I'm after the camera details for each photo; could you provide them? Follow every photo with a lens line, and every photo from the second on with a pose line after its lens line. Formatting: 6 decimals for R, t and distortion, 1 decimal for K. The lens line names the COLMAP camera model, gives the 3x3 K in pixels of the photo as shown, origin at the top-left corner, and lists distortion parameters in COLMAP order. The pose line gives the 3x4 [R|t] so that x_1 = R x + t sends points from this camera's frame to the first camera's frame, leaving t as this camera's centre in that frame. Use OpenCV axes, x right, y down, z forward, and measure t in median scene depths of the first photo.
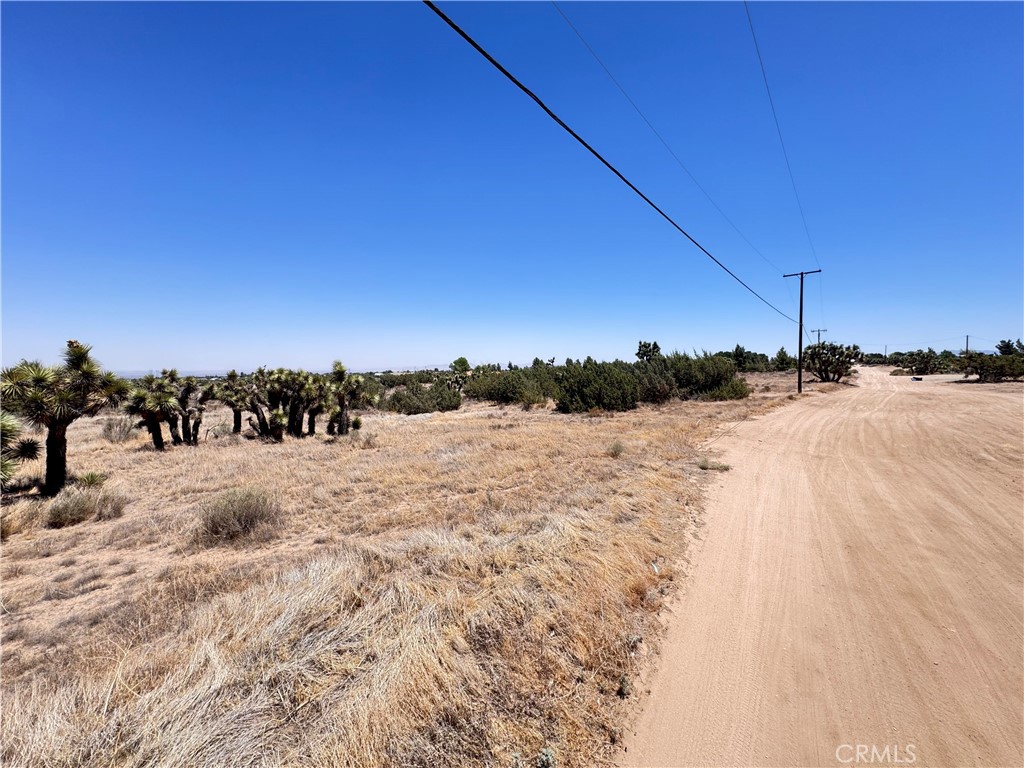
lens RADIAL K [[407.7, 0, 512.1], [0, 407.7, 379.3], [0, 0, 1]] dist [-0.002876, 0.000486]
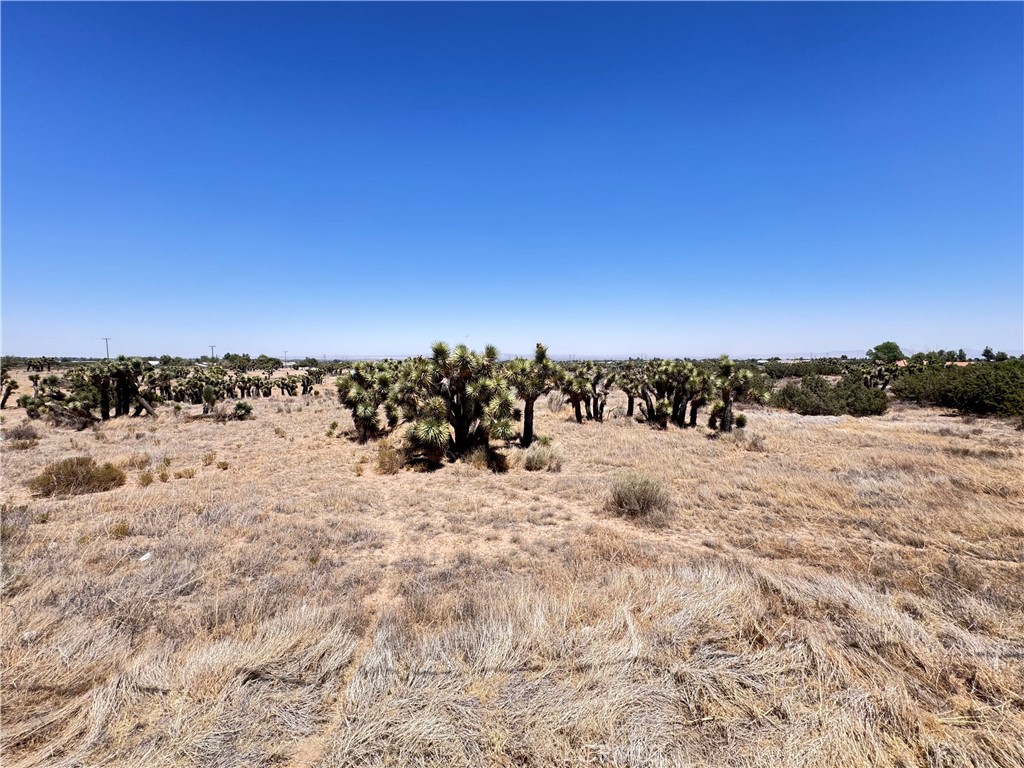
lens RADIAL K [[407.7, 0, 512.3], [0, 407.7, 381.9], [0, 0, 1]] dist [-0.002876, 0.000486]
pose [[0.647997, 0.060335, -0.759249, -0.018543], [-0.028452, 0.998079, 0.055030, -0.020414], [0.761111, -0.014057, 0.648469, -0.009121]]
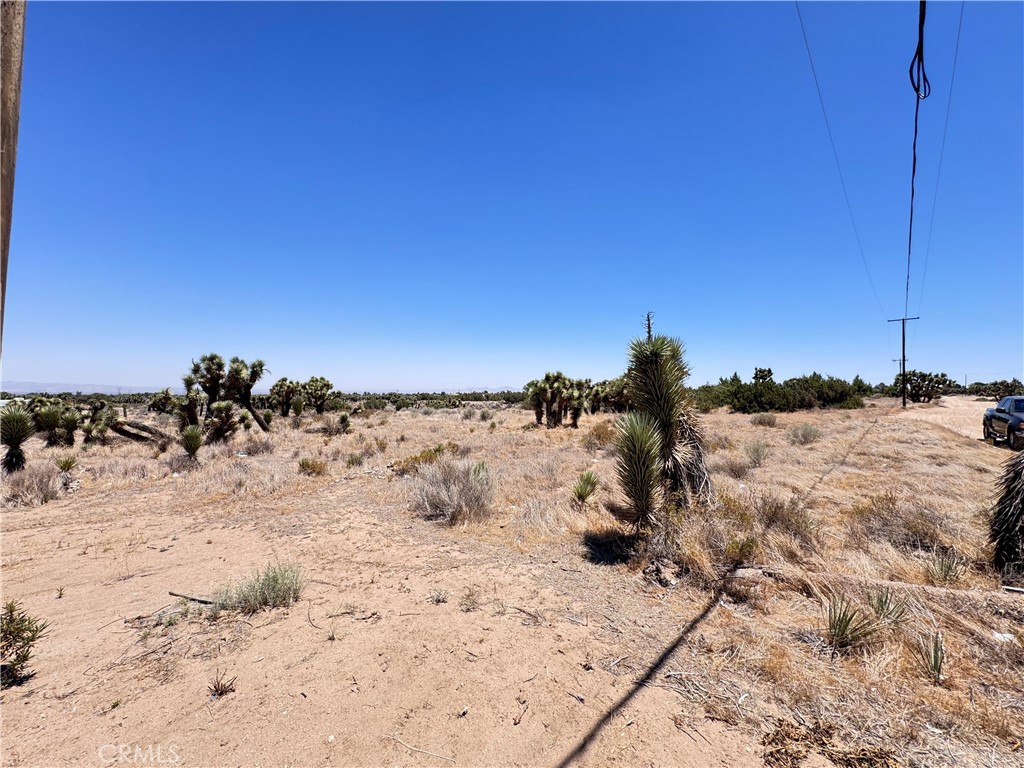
lens RADIAL K [[407.7, 0, 512.4], [0, 407.7, 380.5], [0, 0, 1]] dist [-0.002876, 0.000486]
pose [[0.995387, 0.016908, -0.094438, -0.996944], [-0.022190, 0.998231, -0.055165, 0.102917], [0.093338, 0.057007, 0.994001, -1.001548]]
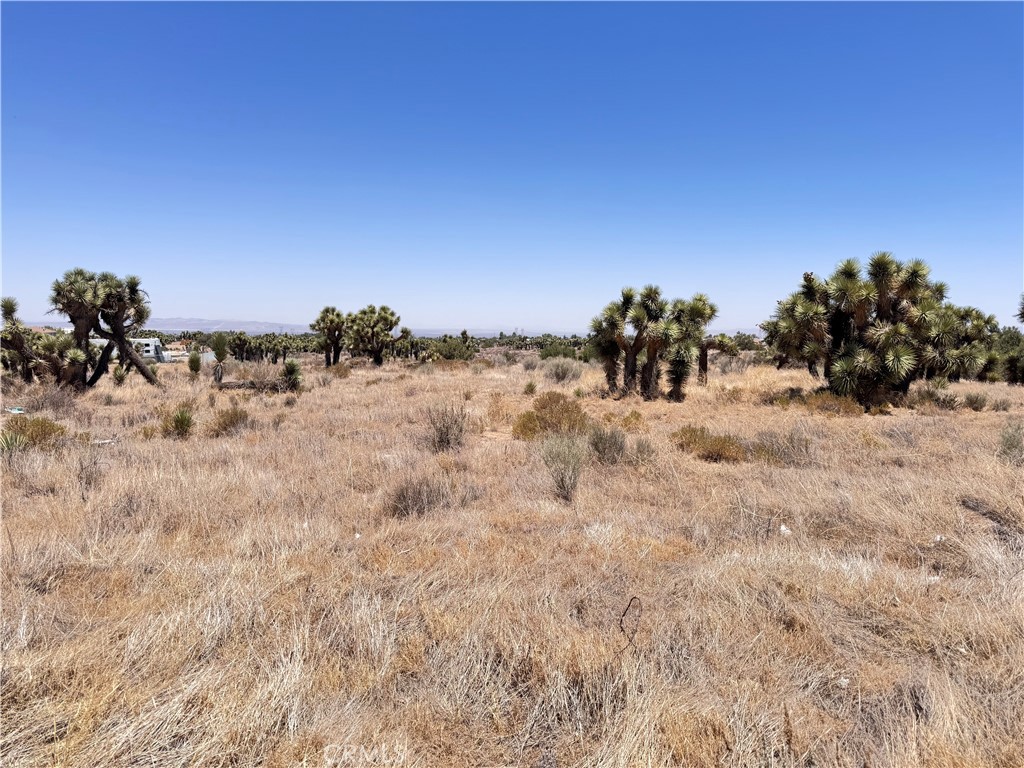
lens RADIAL K [[720.3, 0, 508.9], [0, 720.3, 378.5], [0, 0, 1]] dist [0.083726, -0.112362]
pose [[0.847126, 0.056359, -0.528395, -0.542498], [-0.036960, 0.998201, 0.047216, 0.099532], [0.530105, -0.020469, 0.847685, -0.766645]]
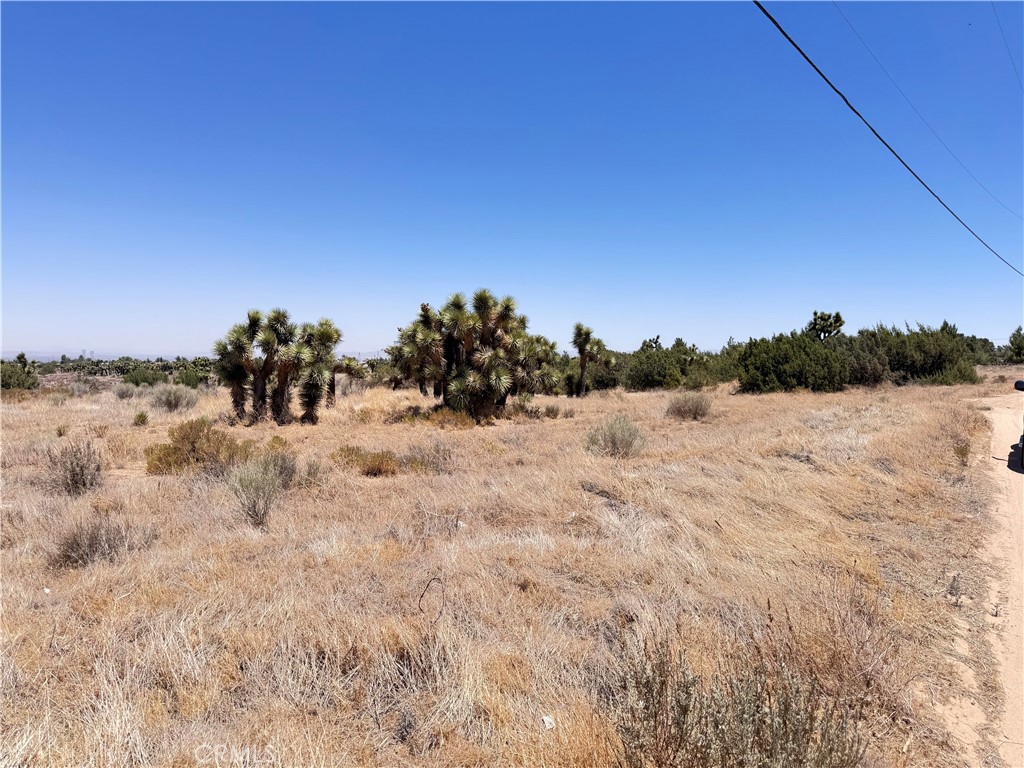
lens RADIAL K [[720.3, 0, 509.6], [0, 720.3, 384.3], [0, 0, 1]] dist [0.083726, -0.112362]
pose [[0.999639, 0.019942, -0.017989, -0.579516], [-0.019798, 0.999771, 0.008116, 0.100020], [0.018146, -0.007757, 0.999805, -0.812520]]
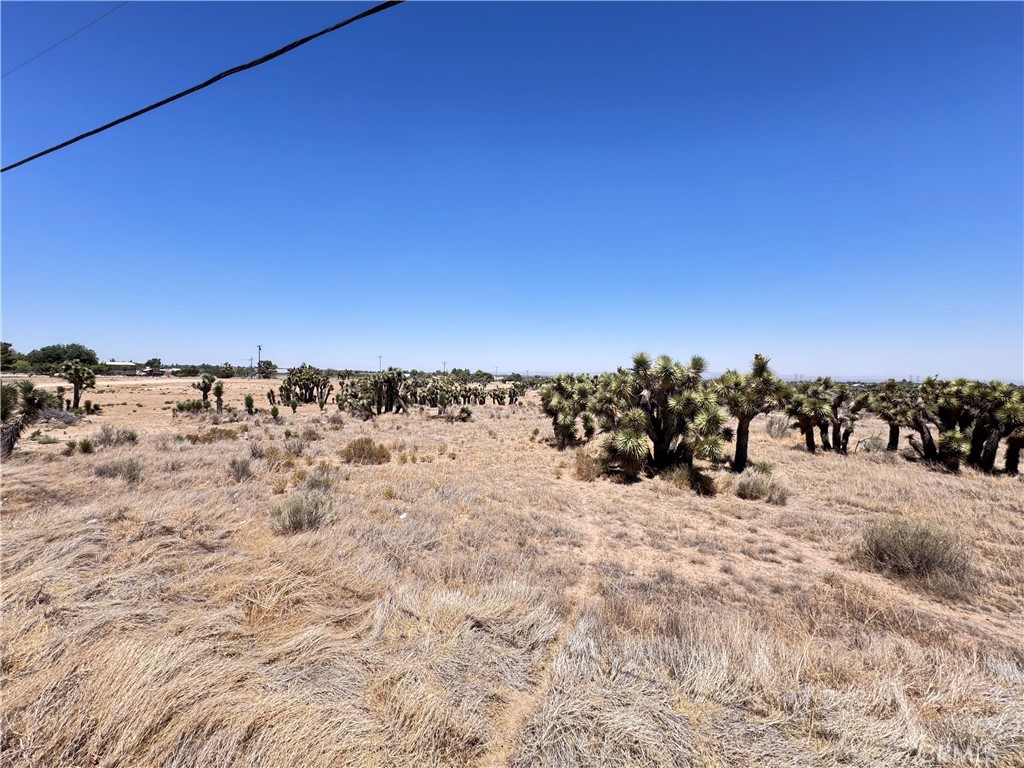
lens RADIAL K [[407.7, 0, 512.1], [0, 407.7, 382.0], [0, 0, 1]] dist [-0.002876, 0.000486]
pose [[0.234917, 0.039387, -0.971217, -0.017545], [-0.044163, 0.998579, 0.029814, -0.007145], [0.971012, 0.035888, 0.236322, -0.021264]]
